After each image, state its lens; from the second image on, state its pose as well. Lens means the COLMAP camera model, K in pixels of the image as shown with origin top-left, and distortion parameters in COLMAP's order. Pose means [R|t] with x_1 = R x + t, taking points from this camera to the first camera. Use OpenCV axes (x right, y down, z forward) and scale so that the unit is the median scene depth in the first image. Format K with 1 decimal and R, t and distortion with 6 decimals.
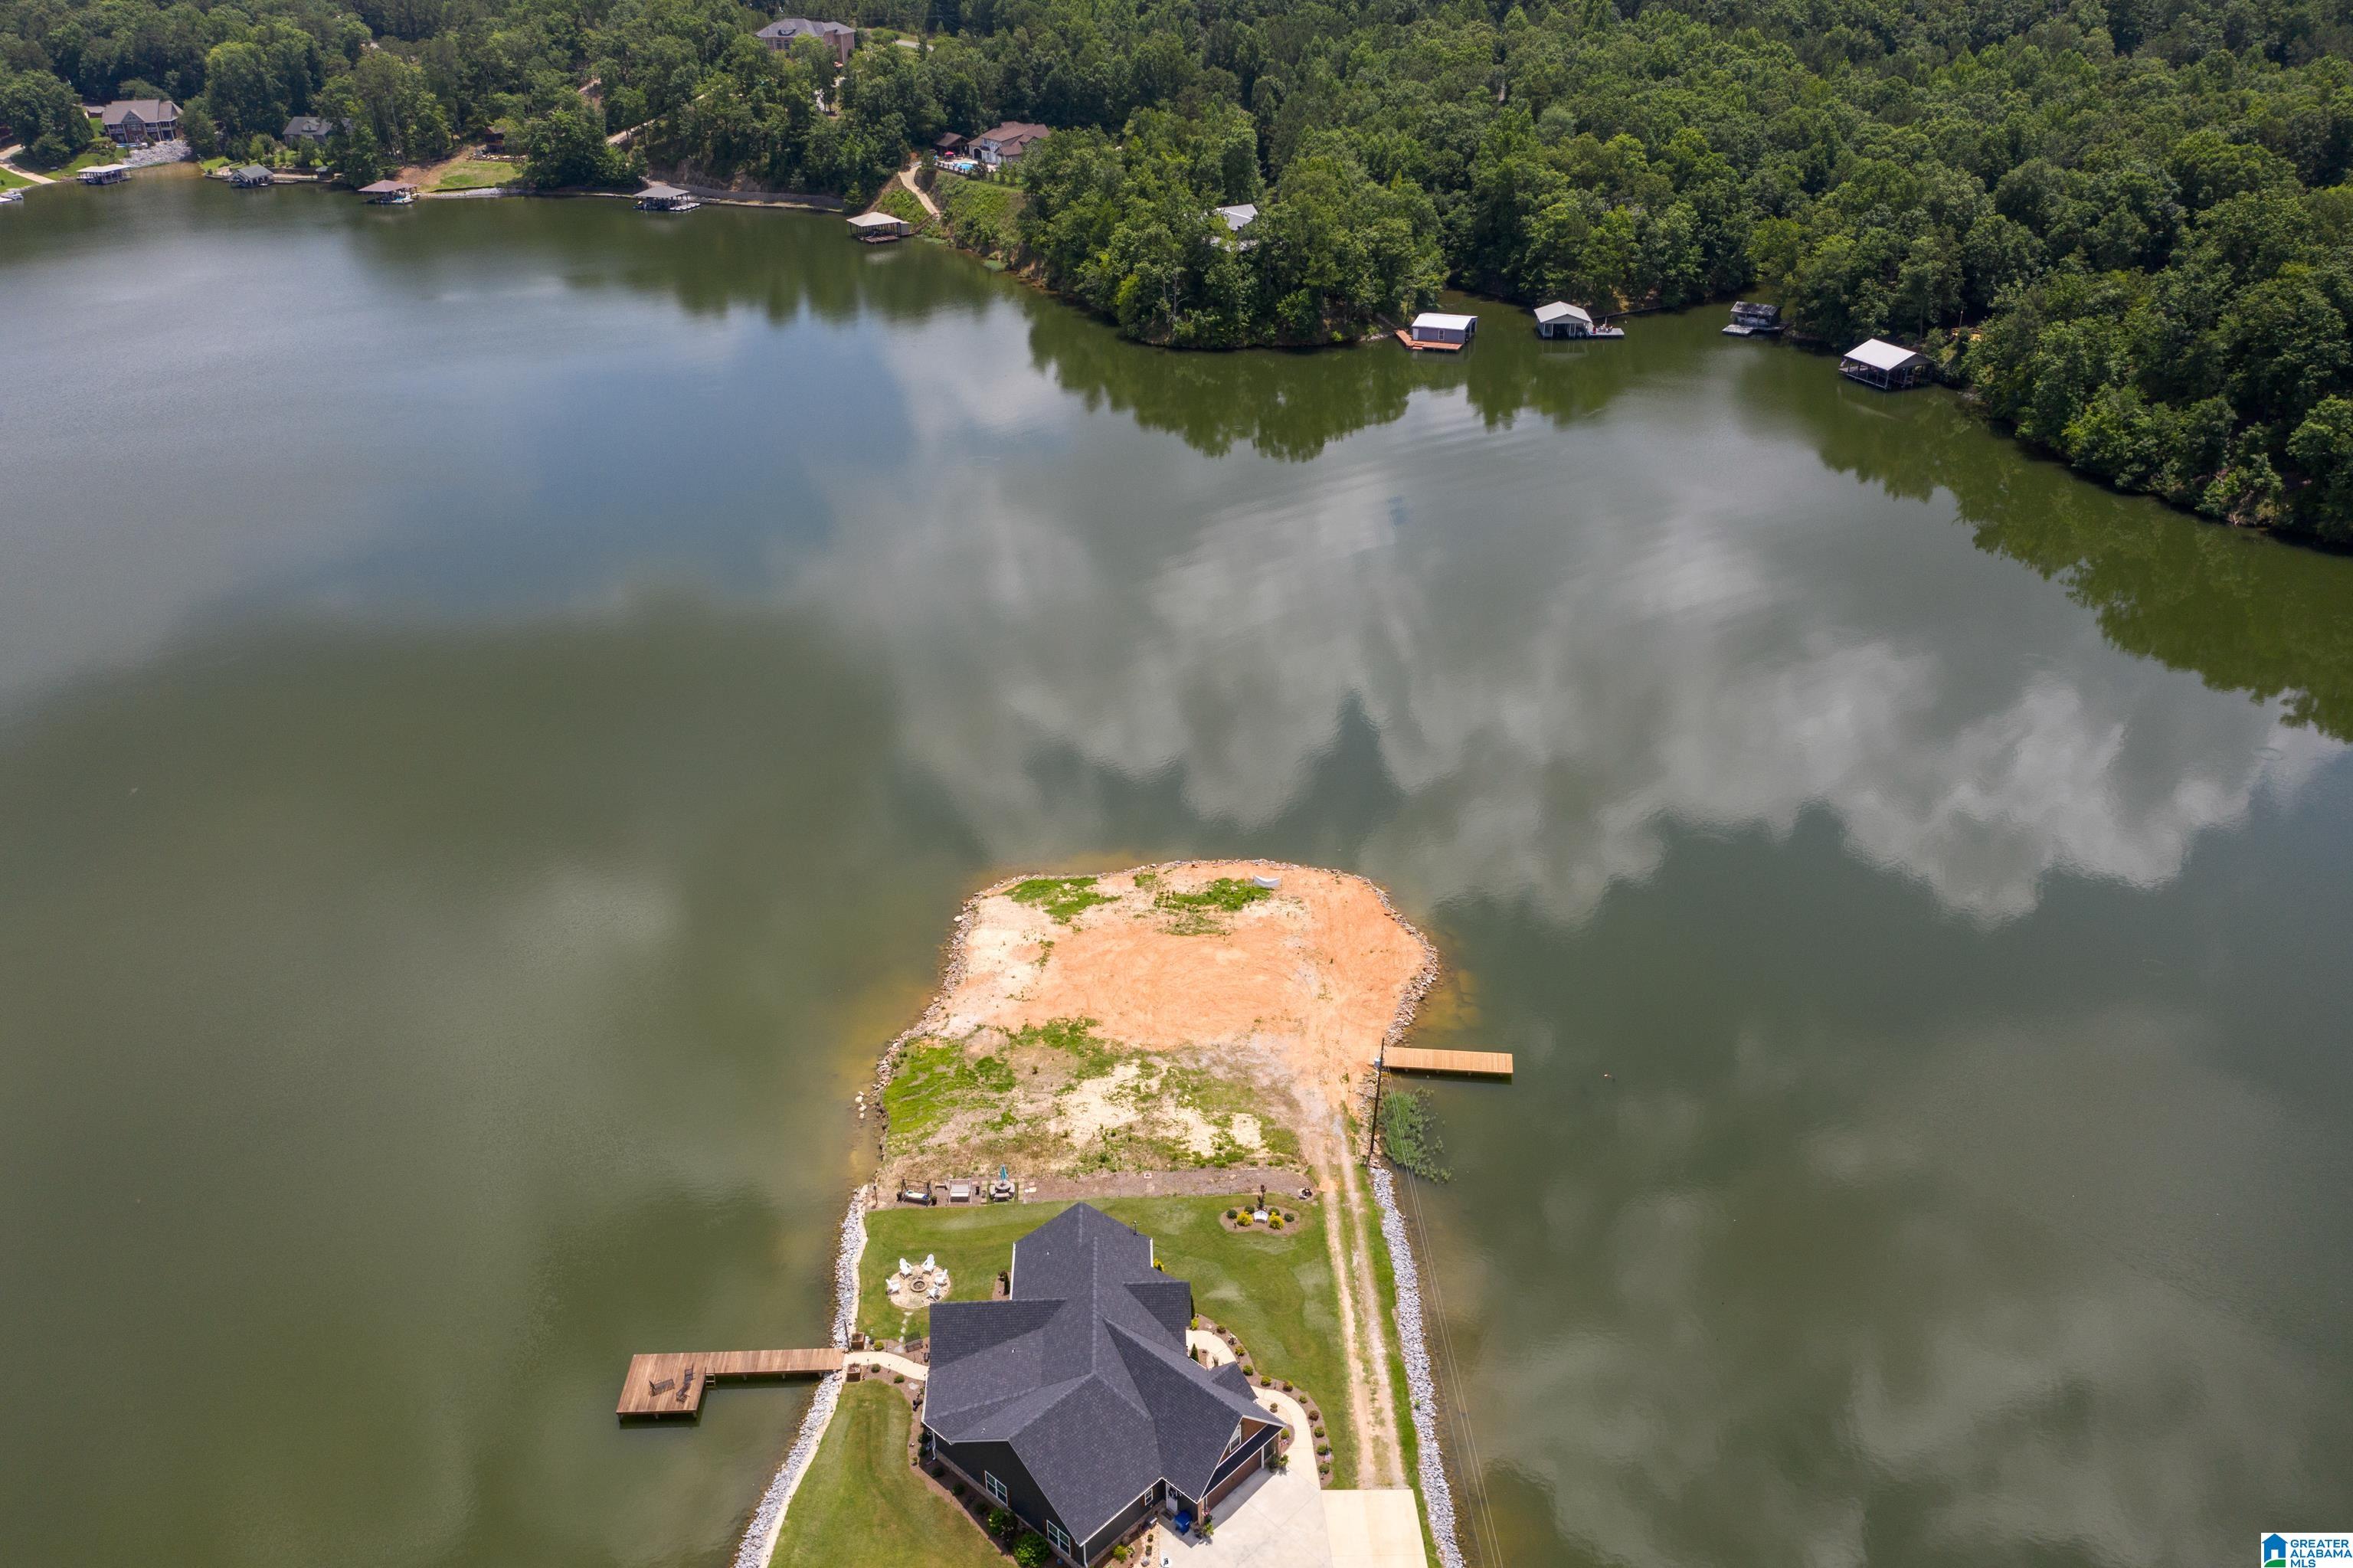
lens RADIAL K [[1828.4, 0, 1181.8], [0, 1828.4, 788.8], [0, 0, 1]] dist [-0.015192, 0.004549]
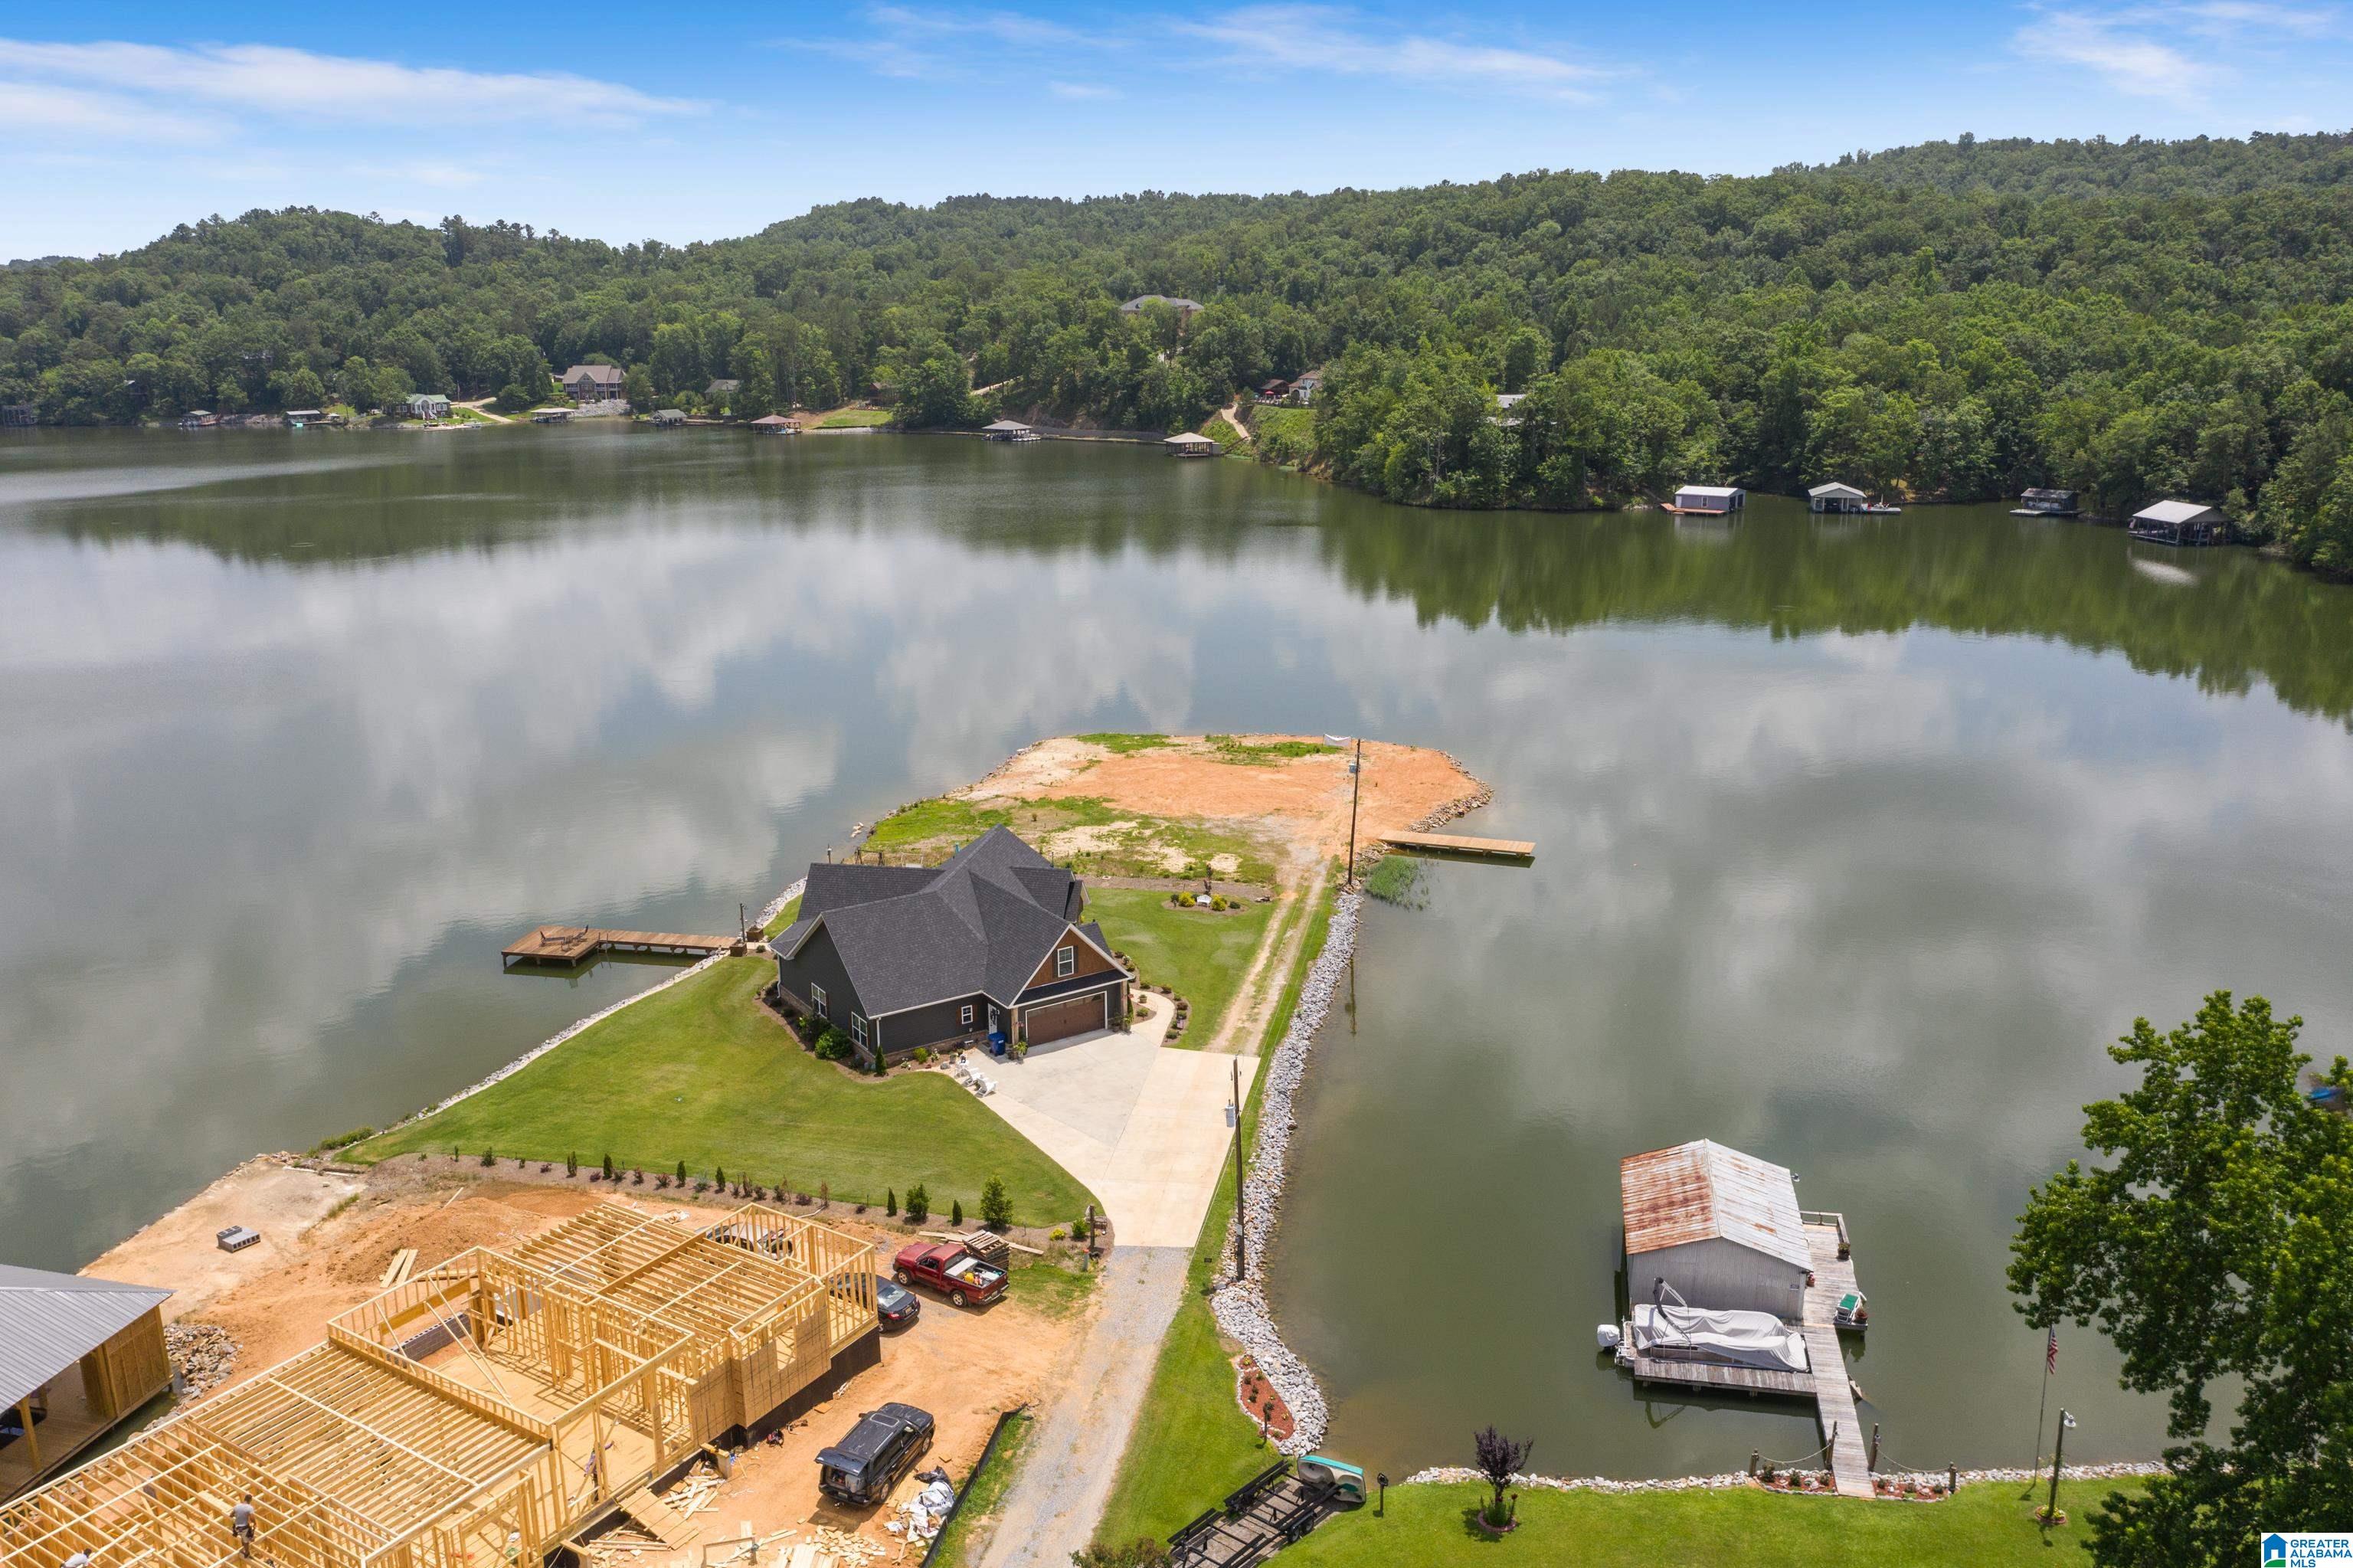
lens RADIAL K [[1828.4, 0, 1182.6], [0, 1828.4, 788.3], [0, 0, 1]] dist [-0.015192, 0.004549]
pose [[0.977071, 0.063356, -0.203267, 0.070685], [-0.103795, 0.975308, -0.194937, 0.116557], [0.185897, 0.211566, 0.959522, 0.027056]]
